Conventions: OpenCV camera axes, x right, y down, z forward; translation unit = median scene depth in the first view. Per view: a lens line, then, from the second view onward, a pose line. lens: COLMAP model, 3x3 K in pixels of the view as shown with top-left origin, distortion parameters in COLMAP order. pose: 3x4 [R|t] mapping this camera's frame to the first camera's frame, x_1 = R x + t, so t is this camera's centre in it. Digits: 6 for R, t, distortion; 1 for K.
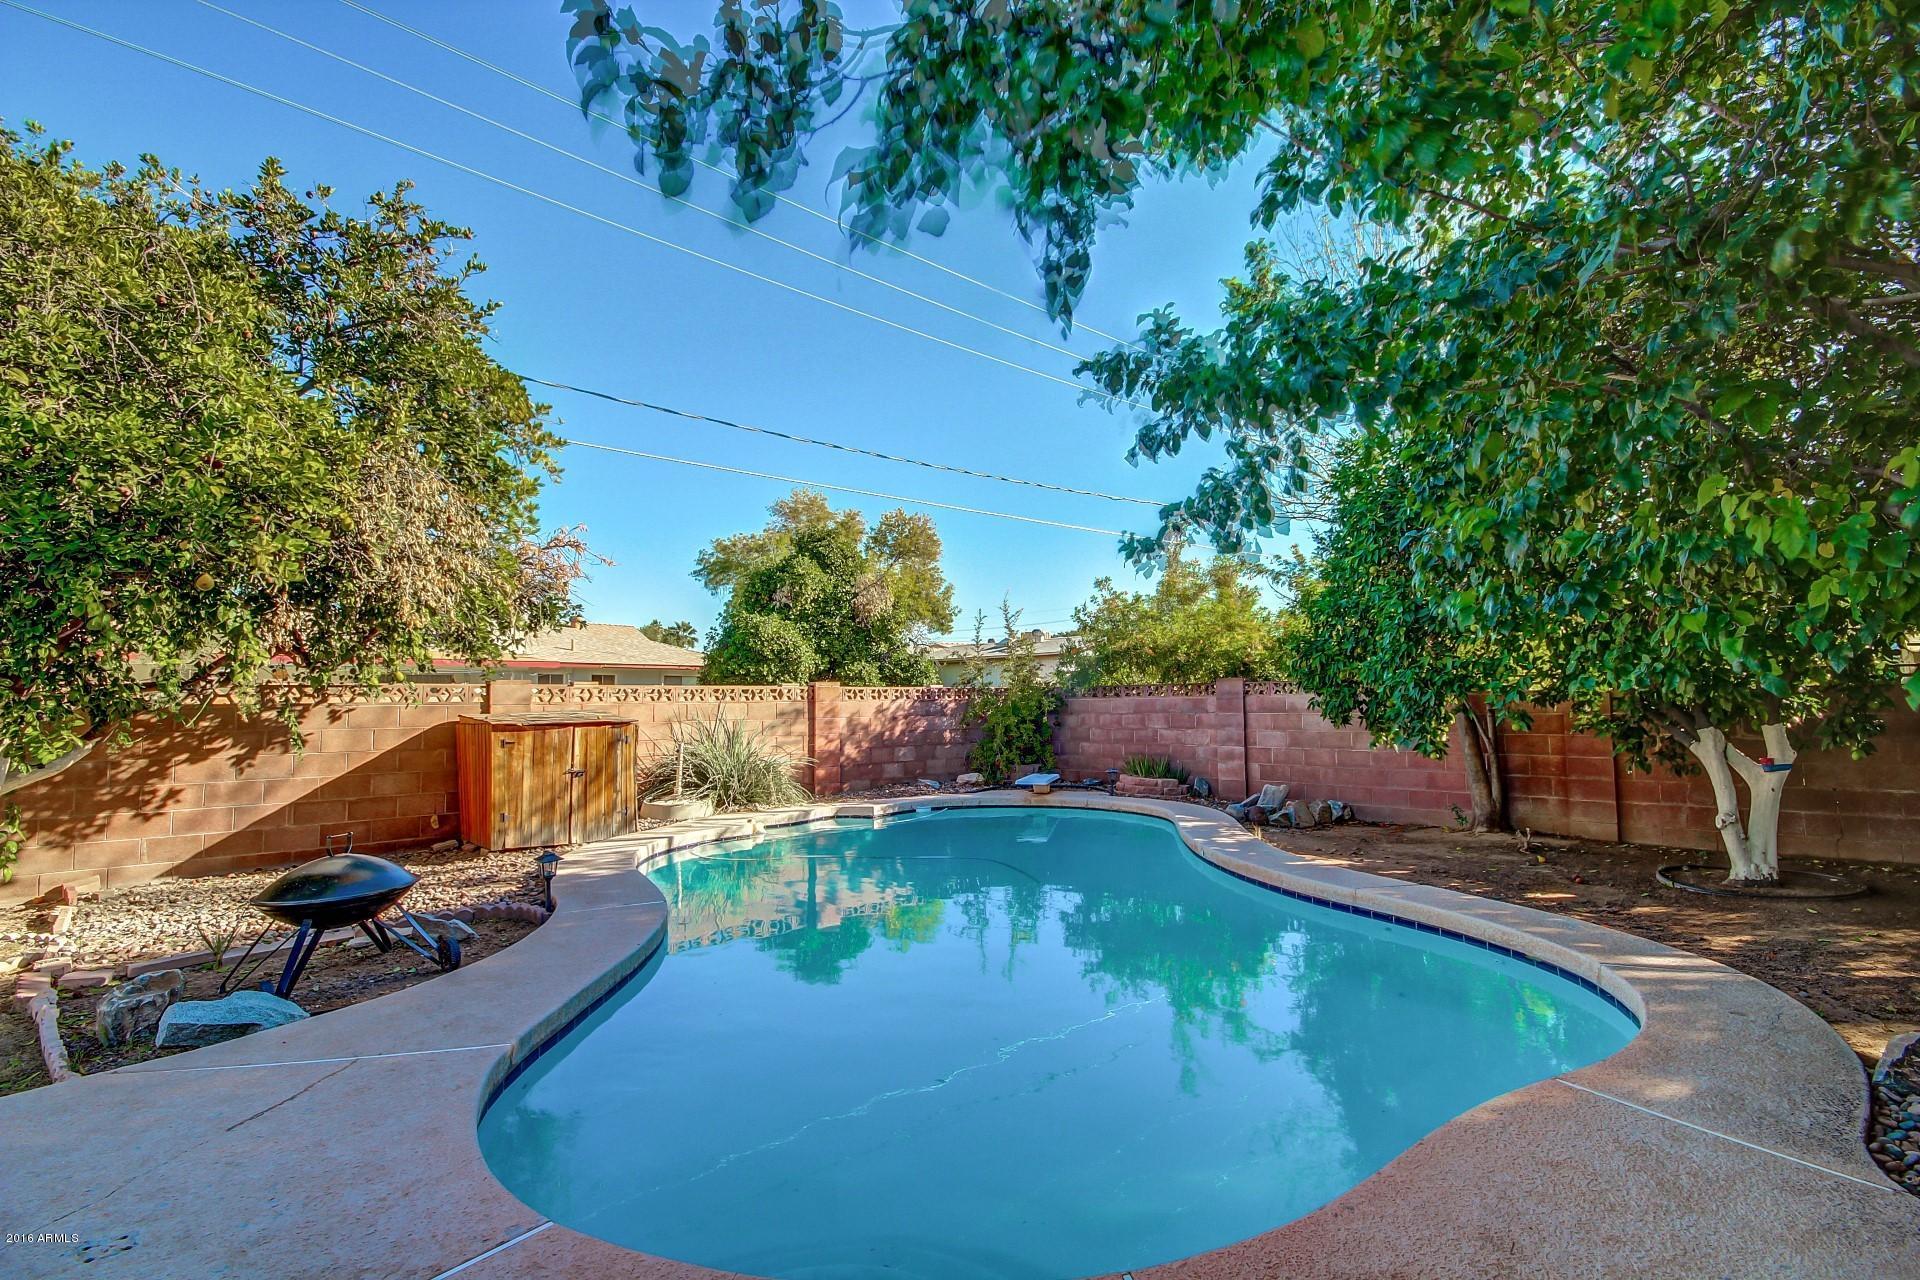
lens RADIAL K [[884.8, 0, 963.6], [0, 884.8, 642.7], [0, 0, 1]] dist [0.009844, -0.013731]
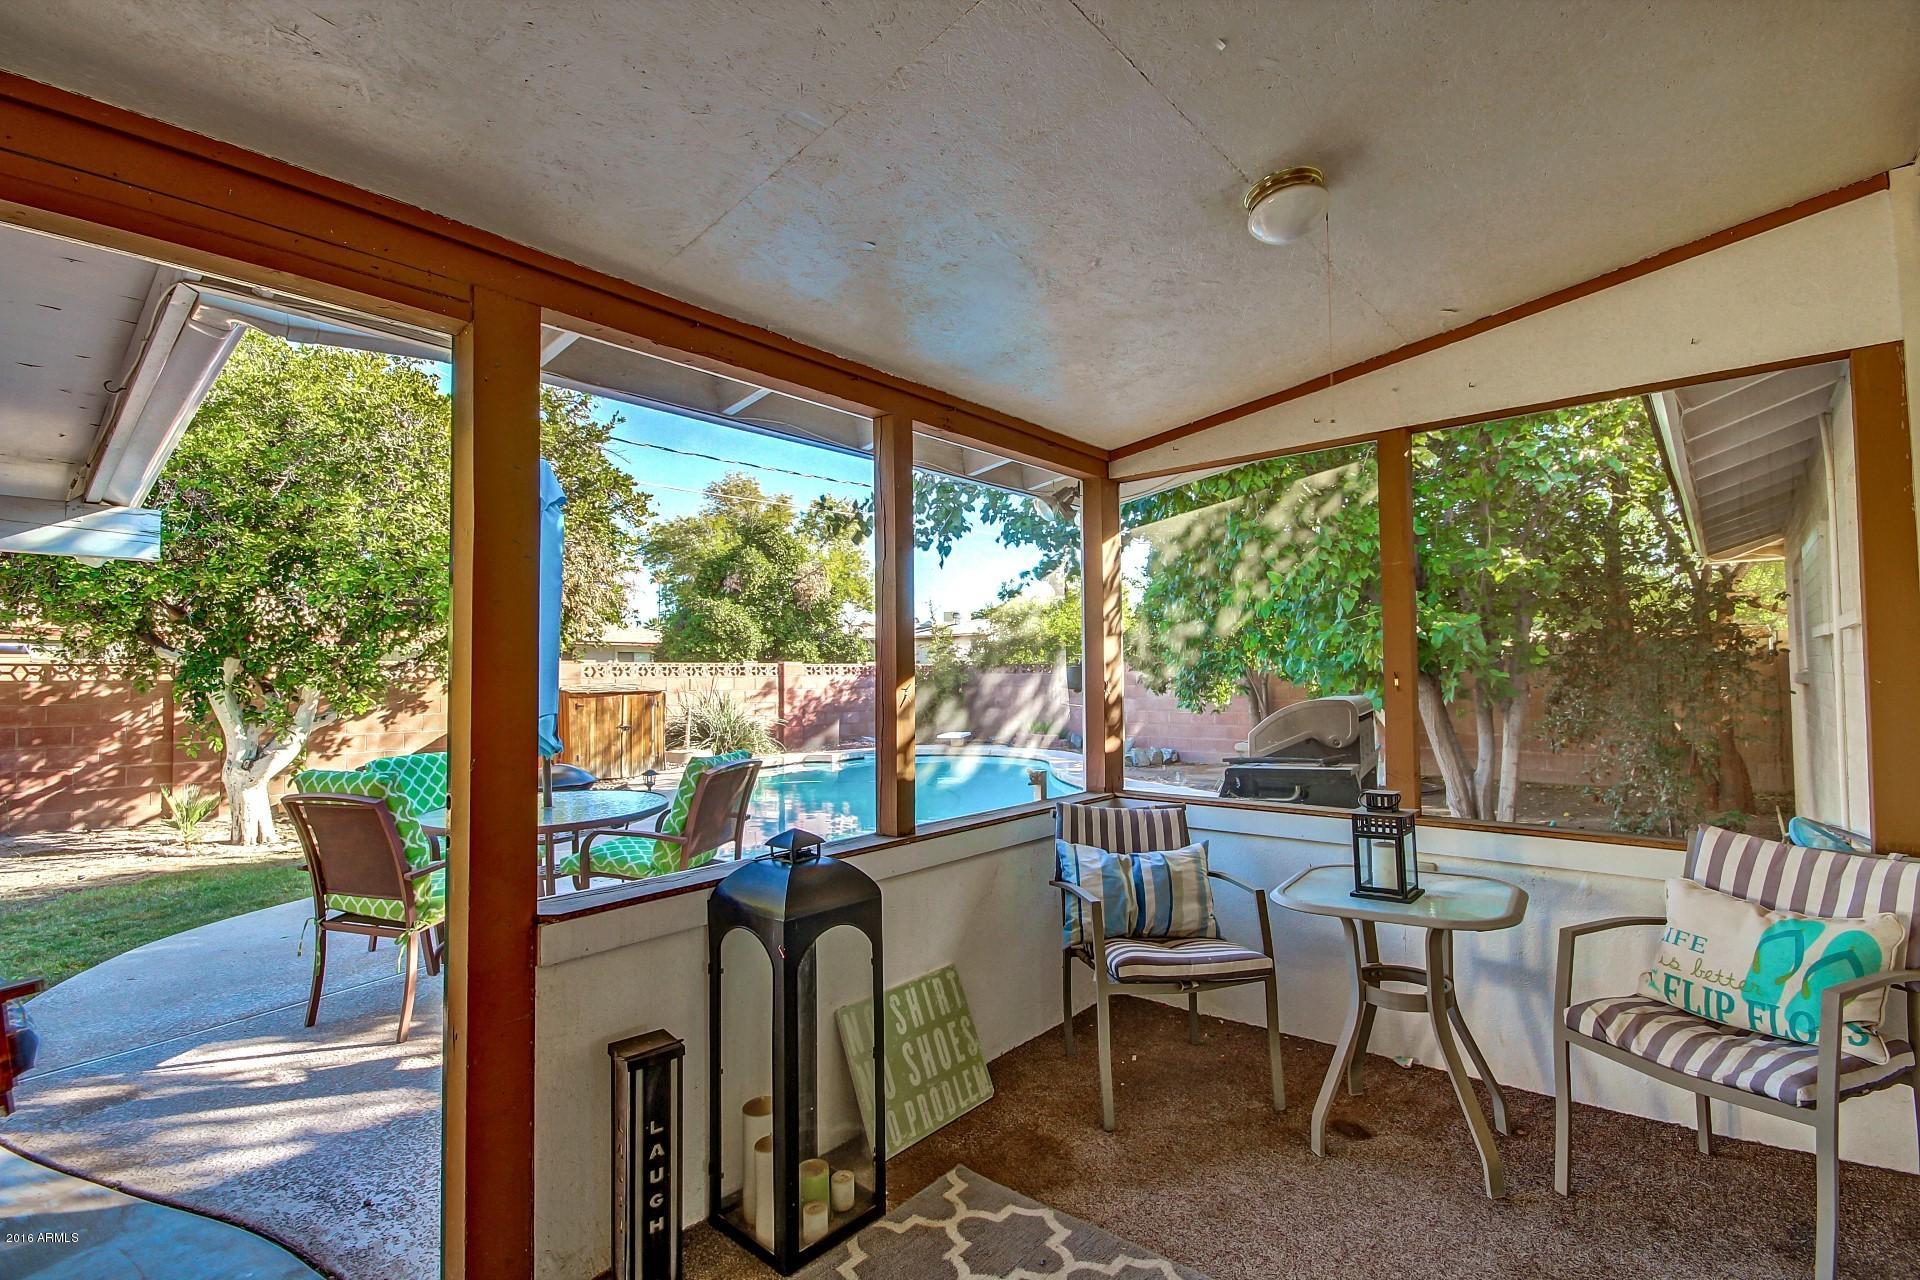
lens RADIAL K [[884.8, 0, 963.6], [0, 884.8, 642.7], [0, 0, 1]] dist [0.009844, -0.013731]
pose [[0.996085, 0.004749, 0.088275, -0.010666], [-0.007359, 0.999545, 0.029258, -0.011660], [-0.088095, -0.029793, 0.995666, -0.161724]]
